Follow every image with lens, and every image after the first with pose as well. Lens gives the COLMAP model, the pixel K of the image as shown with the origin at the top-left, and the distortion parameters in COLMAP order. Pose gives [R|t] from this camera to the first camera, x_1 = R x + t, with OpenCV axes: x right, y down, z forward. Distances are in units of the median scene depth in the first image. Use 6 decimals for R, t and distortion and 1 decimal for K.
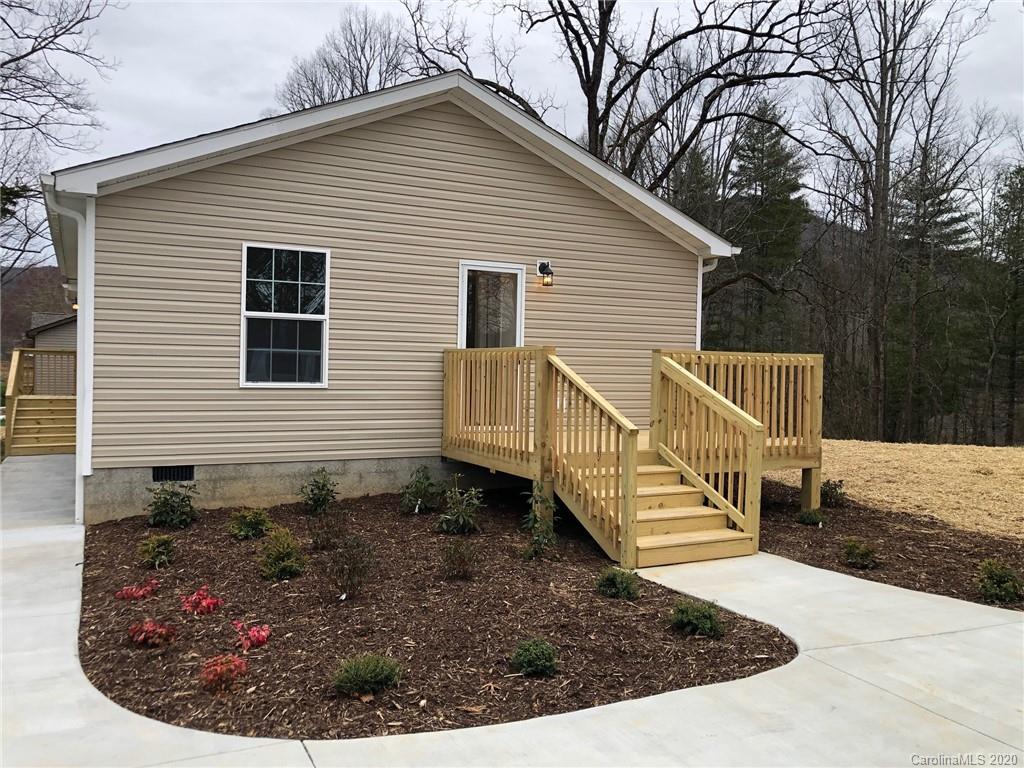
lens RADIAL K [[840.2, 0, 515.7], [0, 840.2, 381.3], [0, 0, 1]] dist [0.042451, -0.040019]
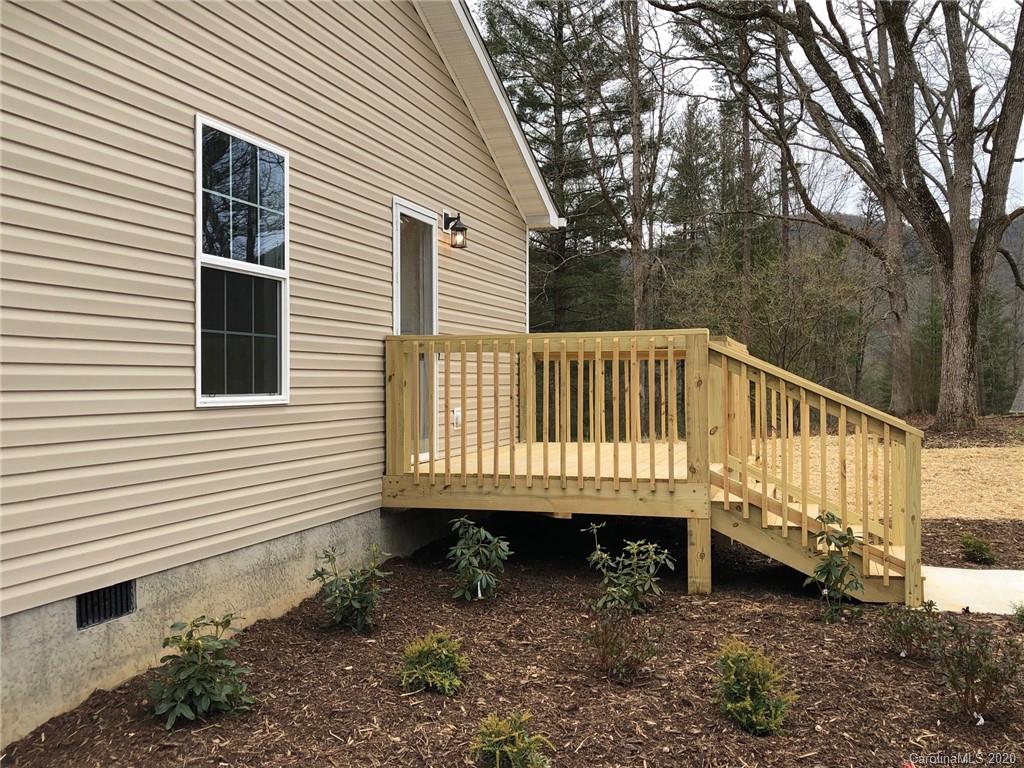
lens RADIAL K [[1004.1, 0, 511.6], [0, 1004.1, 382.2], [0, 0, 1]] dist [0.044261, 0.000000]
pose [[0.708543, -0.023743, 0.705268, -0.597535], [0.032755, 0.999463, 0.000741, -0.001768], [-0.704907, 0.022576, 0.708941, 0.440812]]
